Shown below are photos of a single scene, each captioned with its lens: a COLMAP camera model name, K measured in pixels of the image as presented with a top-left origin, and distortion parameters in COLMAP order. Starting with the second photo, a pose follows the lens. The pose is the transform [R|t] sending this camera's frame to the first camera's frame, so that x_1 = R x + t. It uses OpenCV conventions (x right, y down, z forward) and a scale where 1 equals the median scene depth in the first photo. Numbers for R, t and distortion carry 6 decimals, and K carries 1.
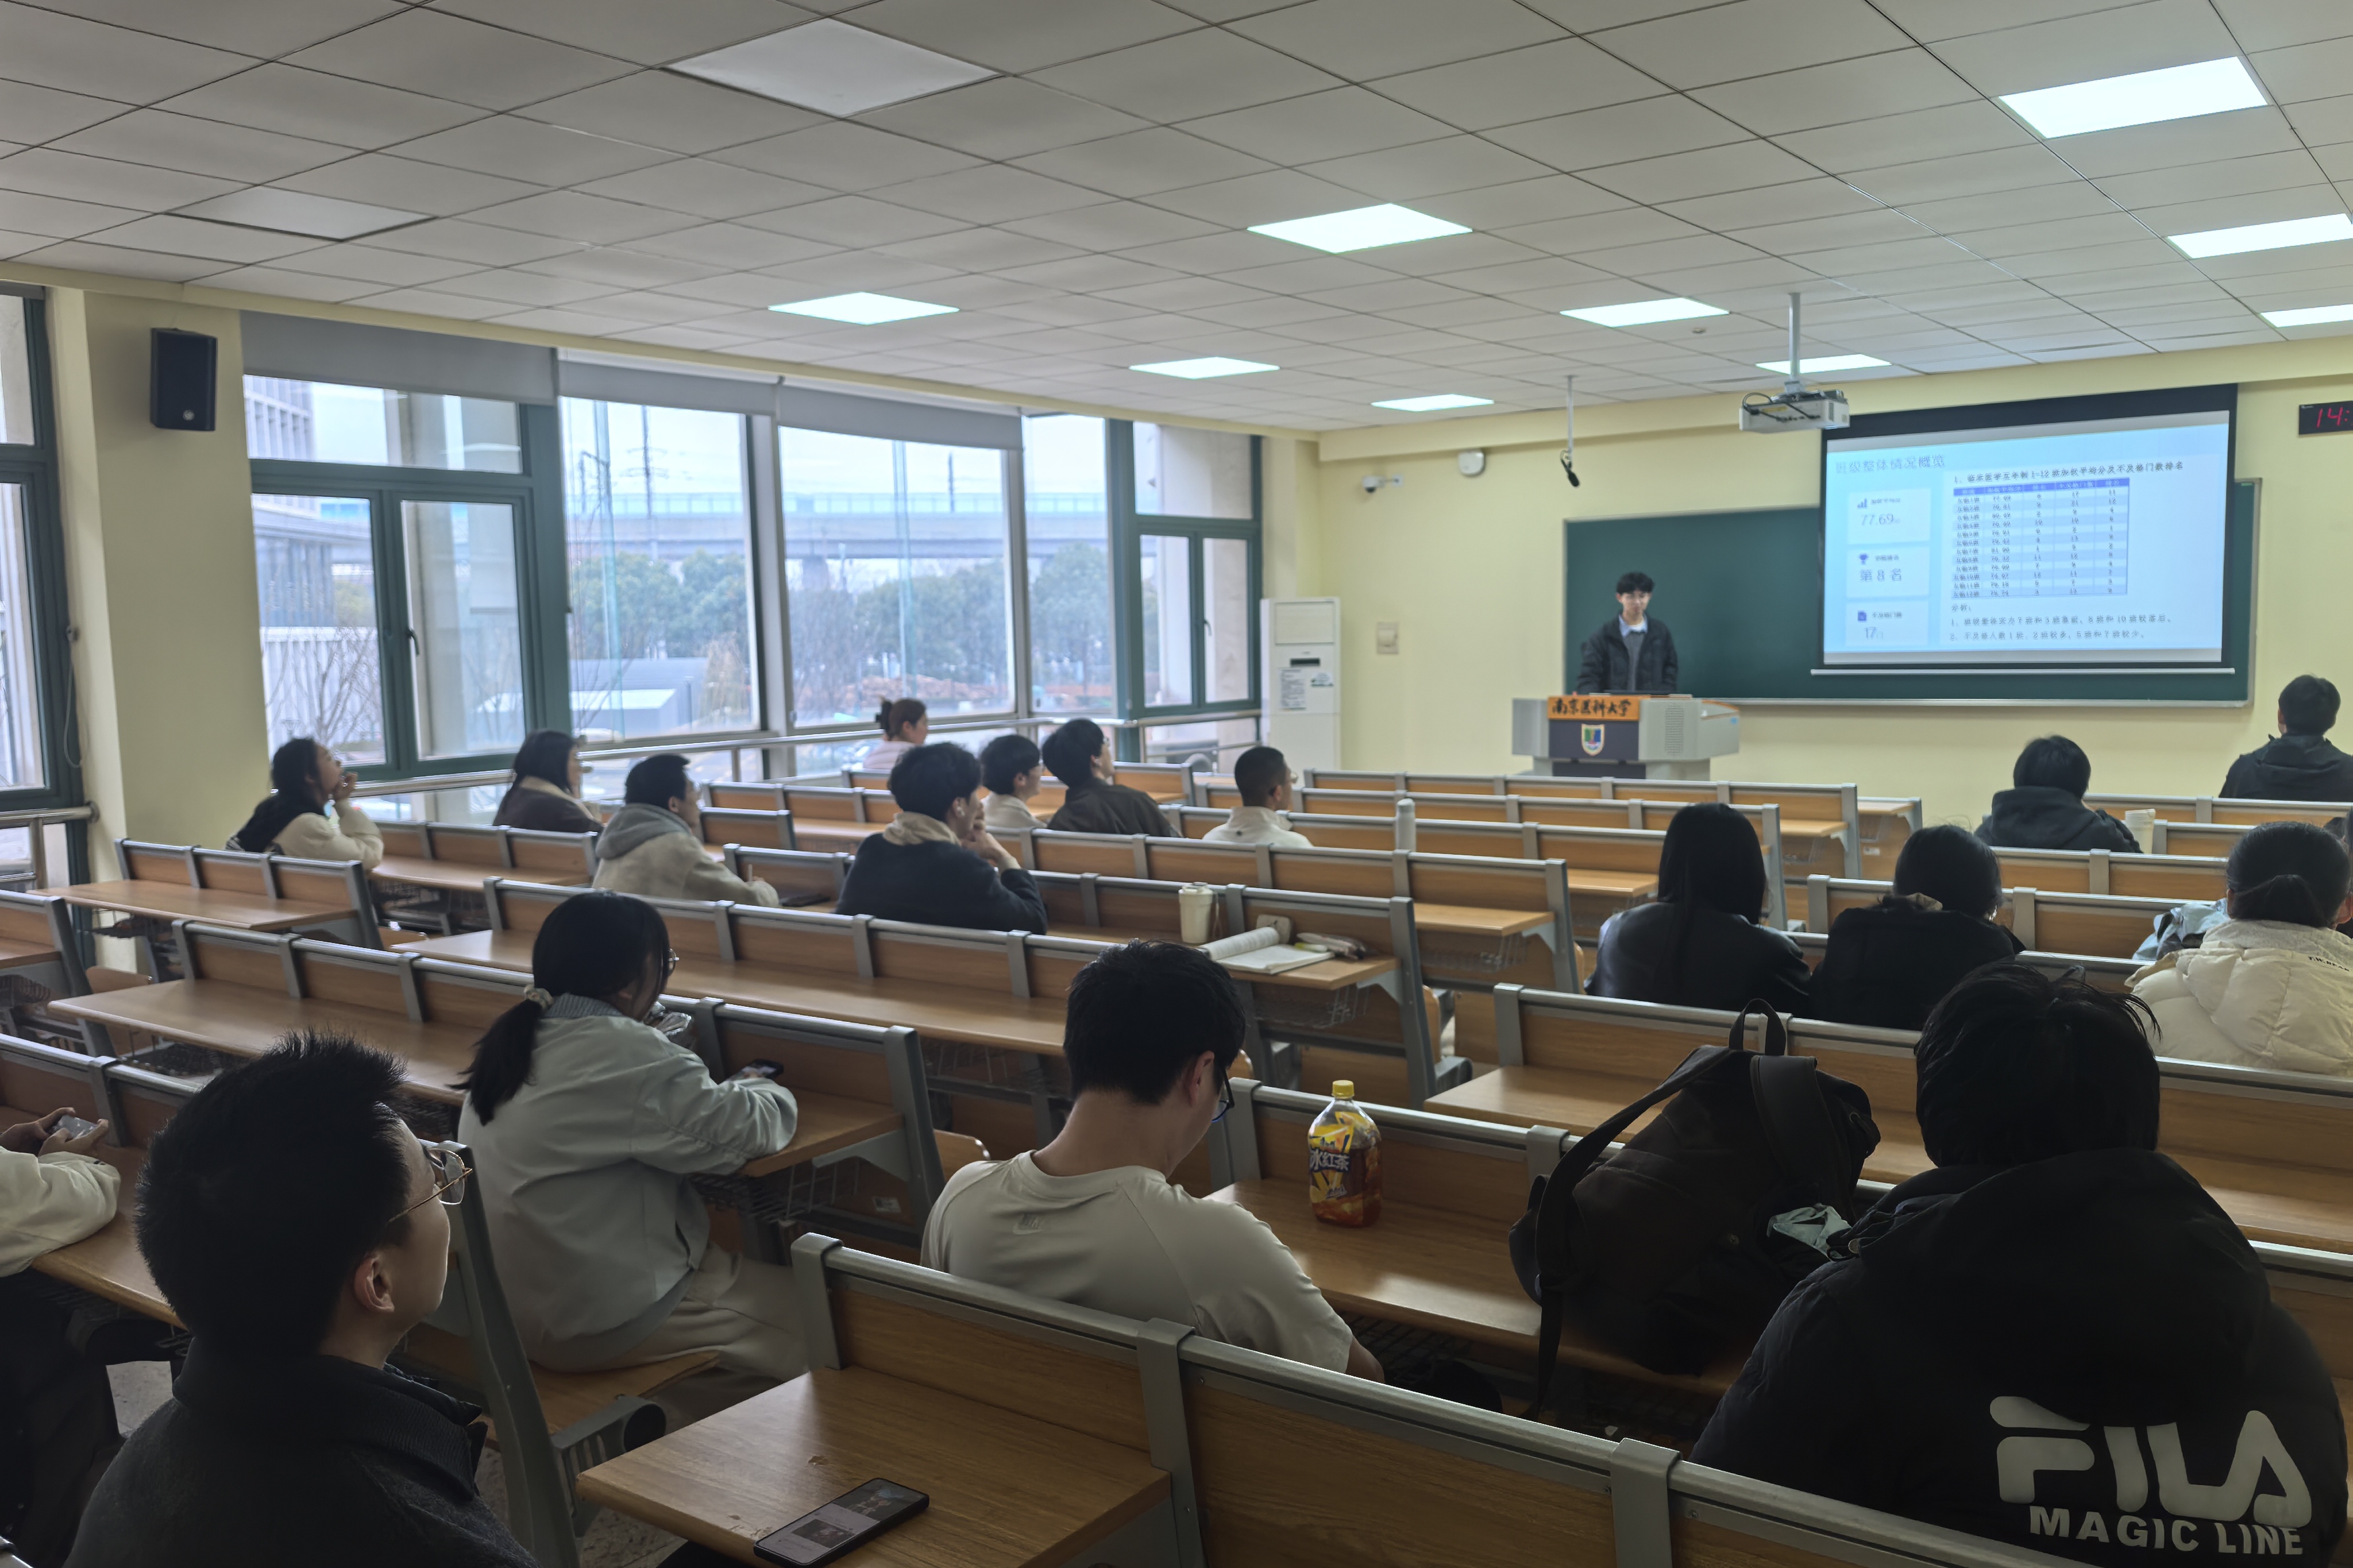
lens RADIAL K [[1893.0, 0, 1176.5], [0, 1893.0, 784.0], [0, 0, 1]] dist [0.087752, -0.002182]
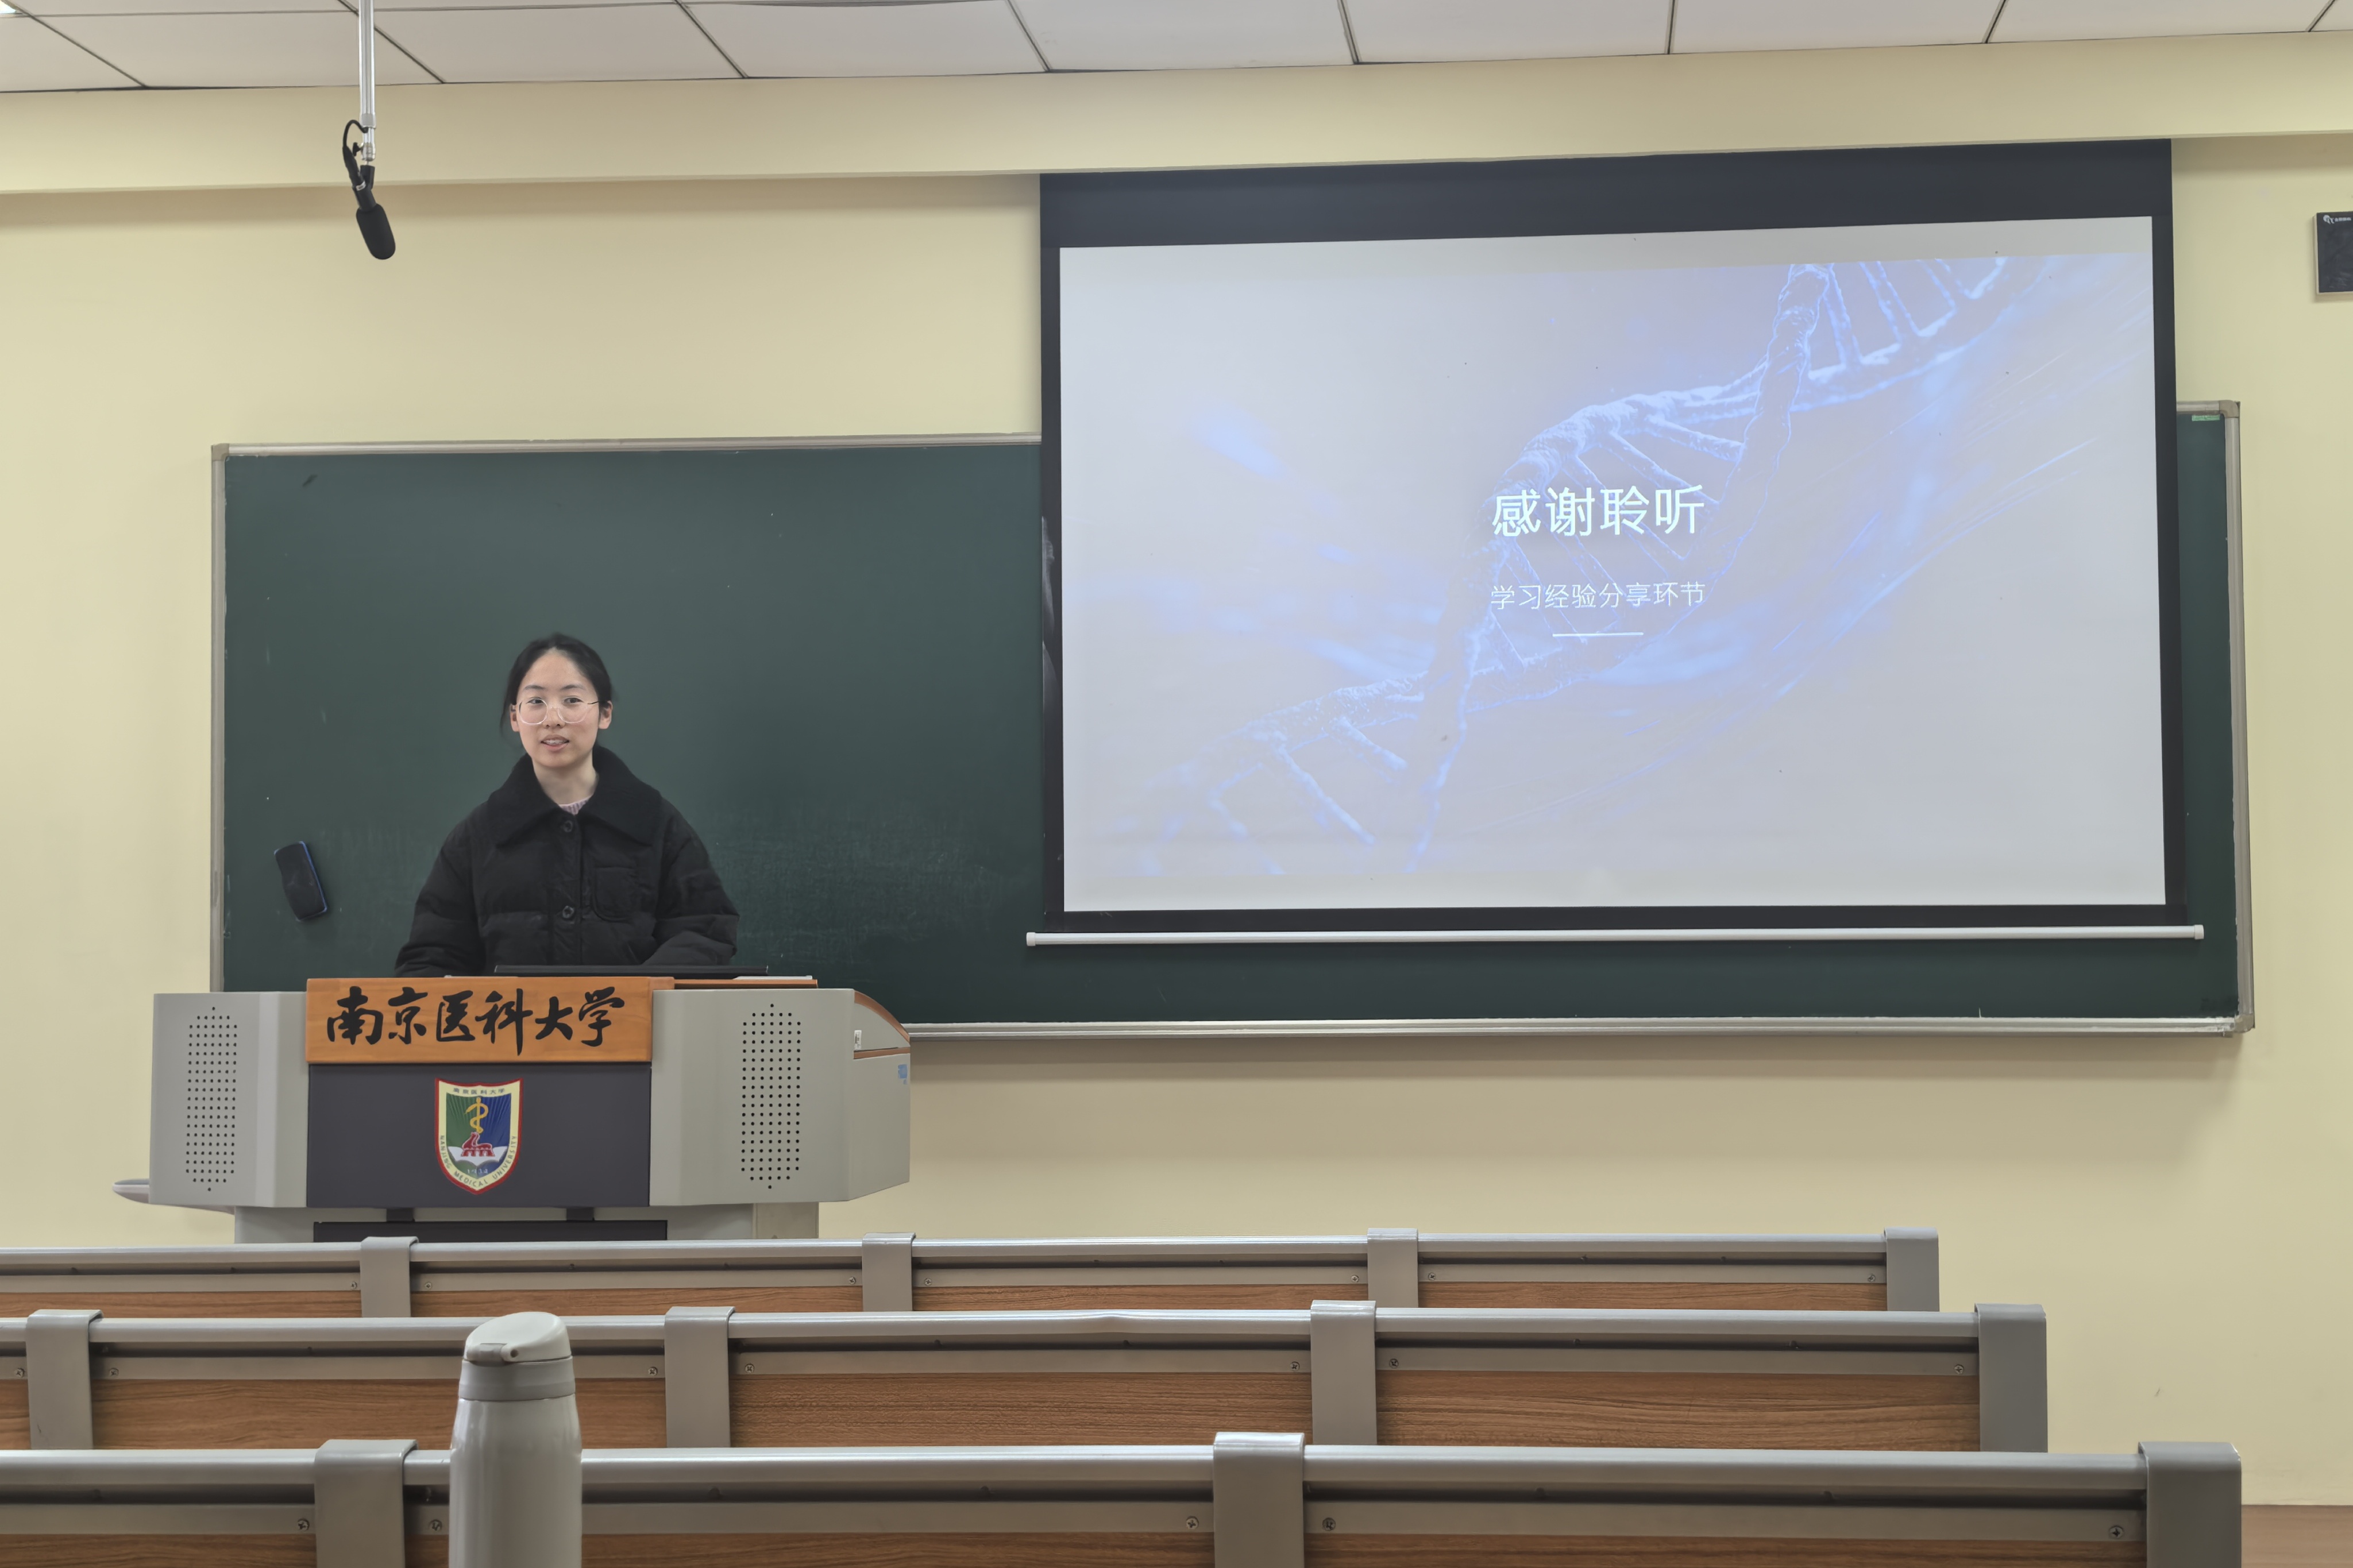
lens RADIAL K [[4030.0, 0, 1176.5], [0, 4030.0, 784.0], [0, 0, 1]] dist [0.034261, 0.070586]
pose [[0.856276, 0.042038, 0.514805, 0.002033], [0.030900, 0.990728, -0.132298, 0.006748], [-0.515593, 0.129191, 0.847038, 0.446604]]
